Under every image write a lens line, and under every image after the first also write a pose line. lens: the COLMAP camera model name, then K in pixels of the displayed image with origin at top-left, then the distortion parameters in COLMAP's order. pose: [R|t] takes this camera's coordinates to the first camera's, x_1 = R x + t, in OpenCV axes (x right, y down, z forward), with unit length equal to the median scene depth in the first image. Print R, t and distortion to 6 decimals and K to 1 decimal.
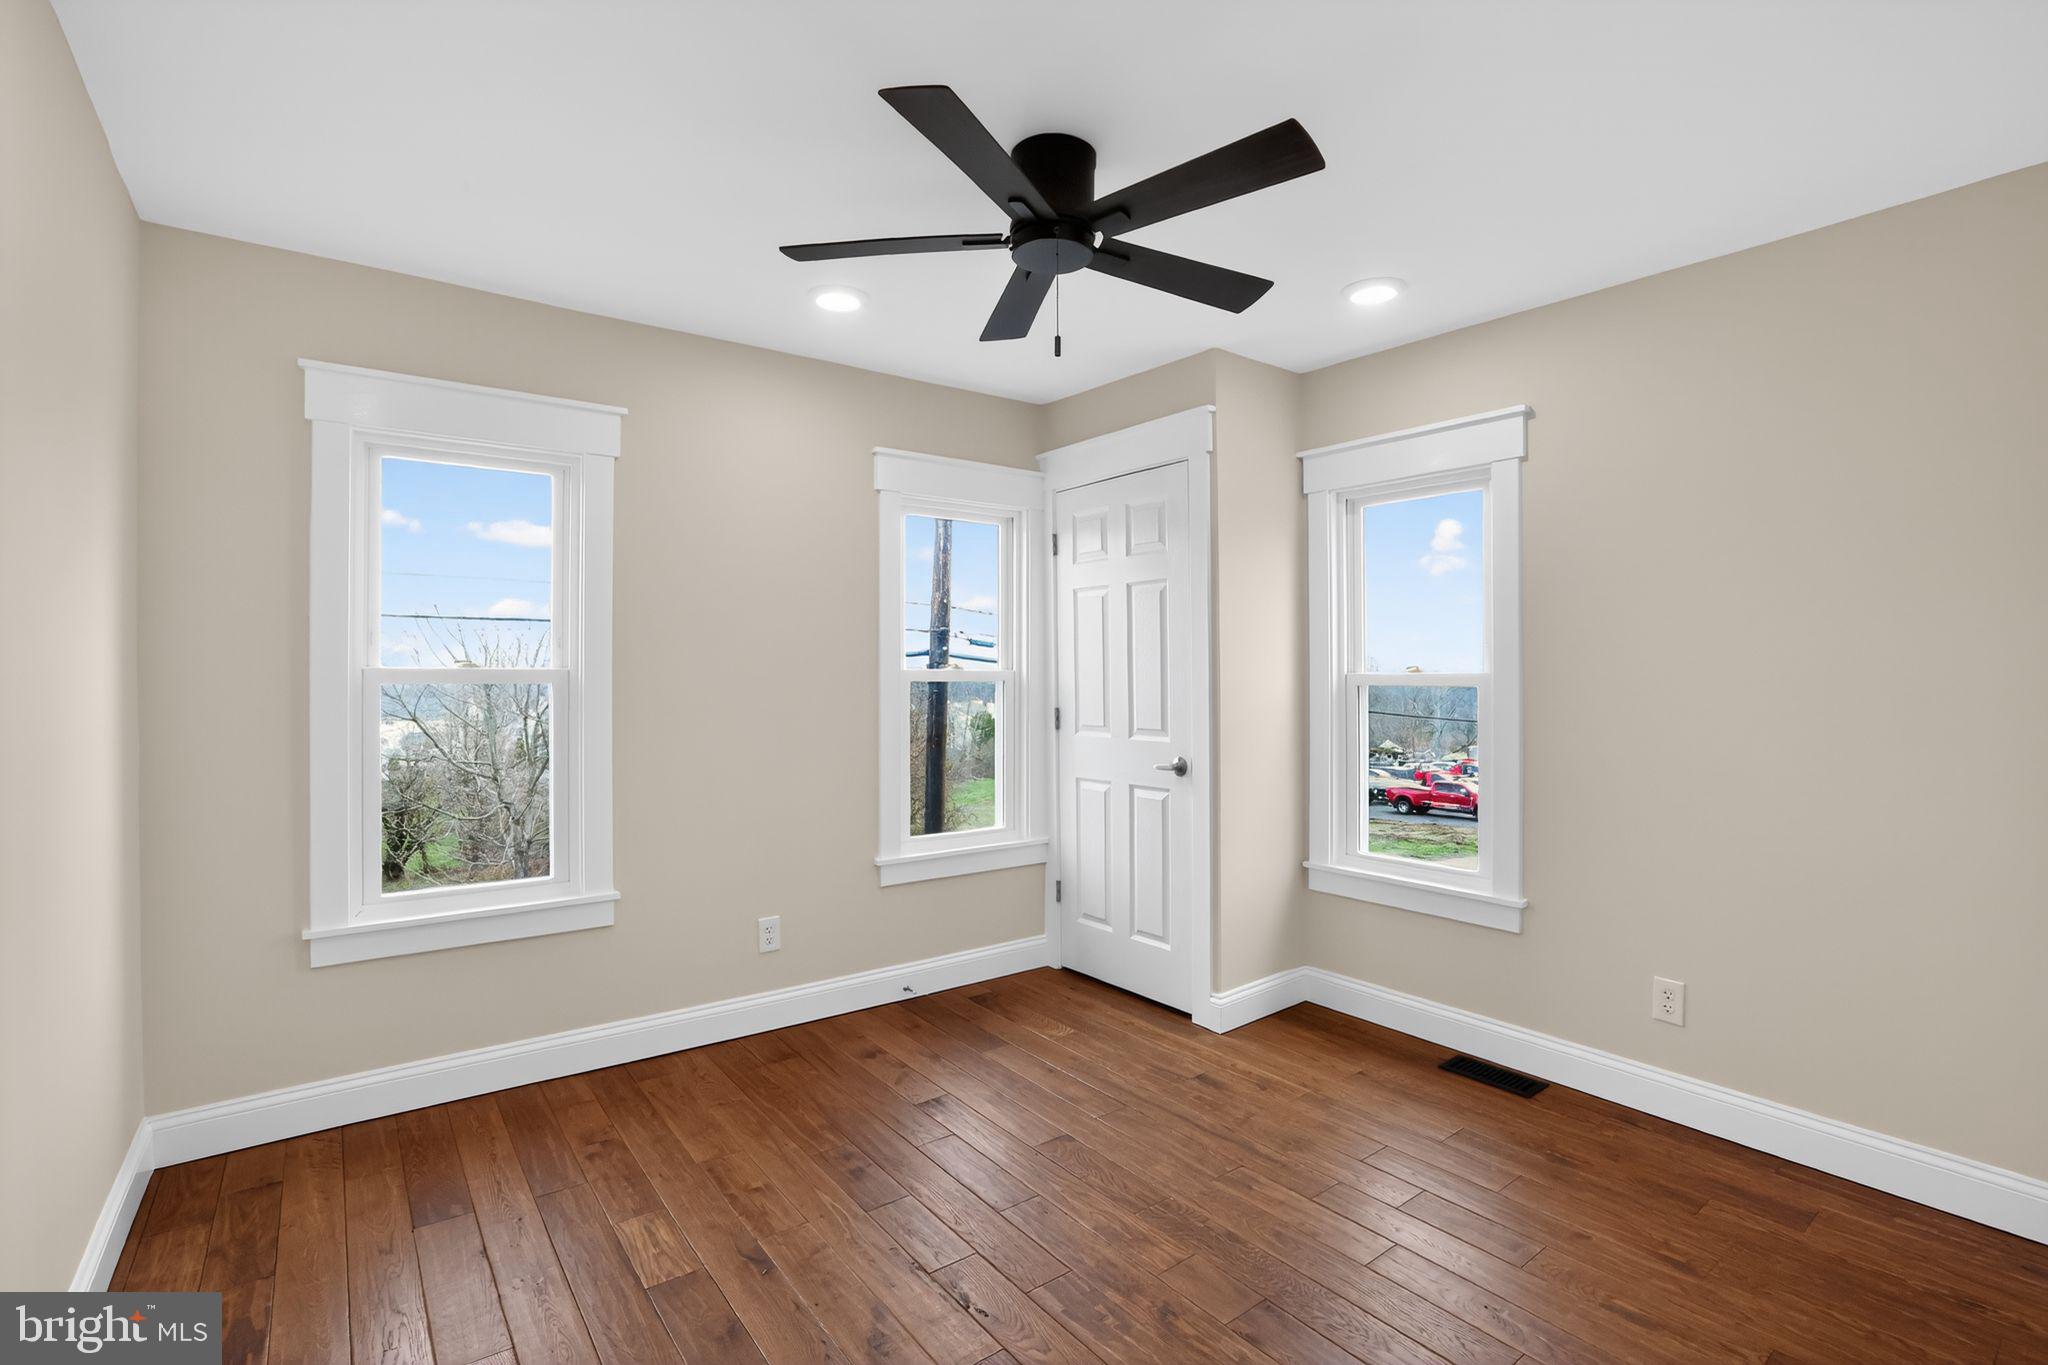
lens RADIAL K [[948.6, 0, 1018.9], [0, 948.6, 684.4], [0, 0, 1]] dist [-0.048073, 0.014968]
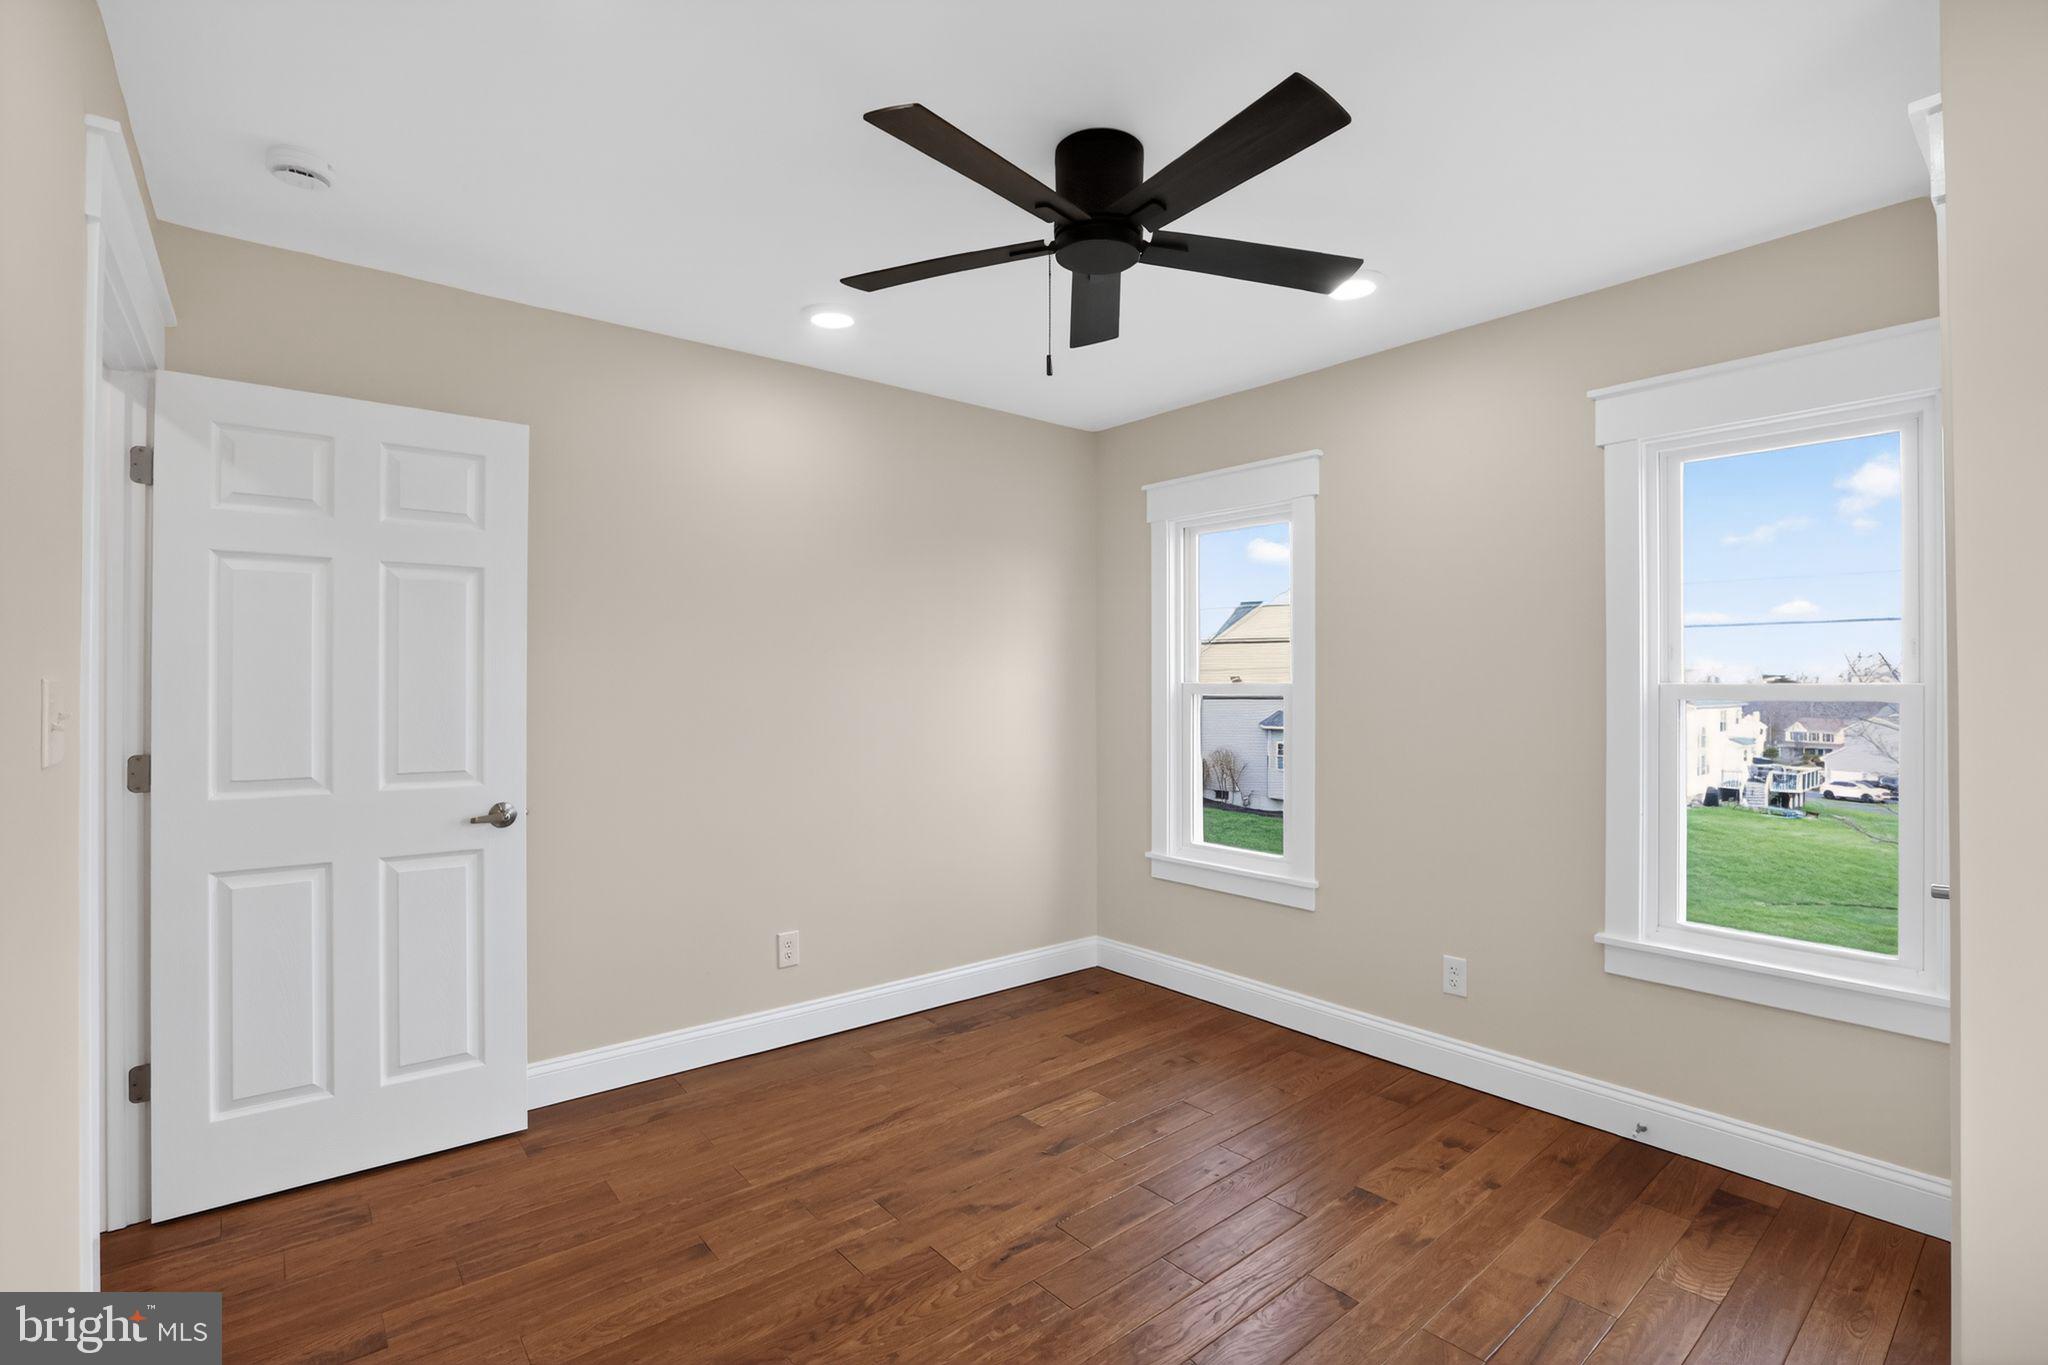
lens RADIAL K [[948.6, 0, 1018.9], [0, 948.6, 684.4], [0, 0, 1]] dist [-0.048073, 0.014968]
pose [[0.035600, 0.000682, -0.999366, 0.696605], [-0.012790, 0.999918, 0.000226, -0.010937], [0.999284, 0.012774, 0.035606, 0.615732]]
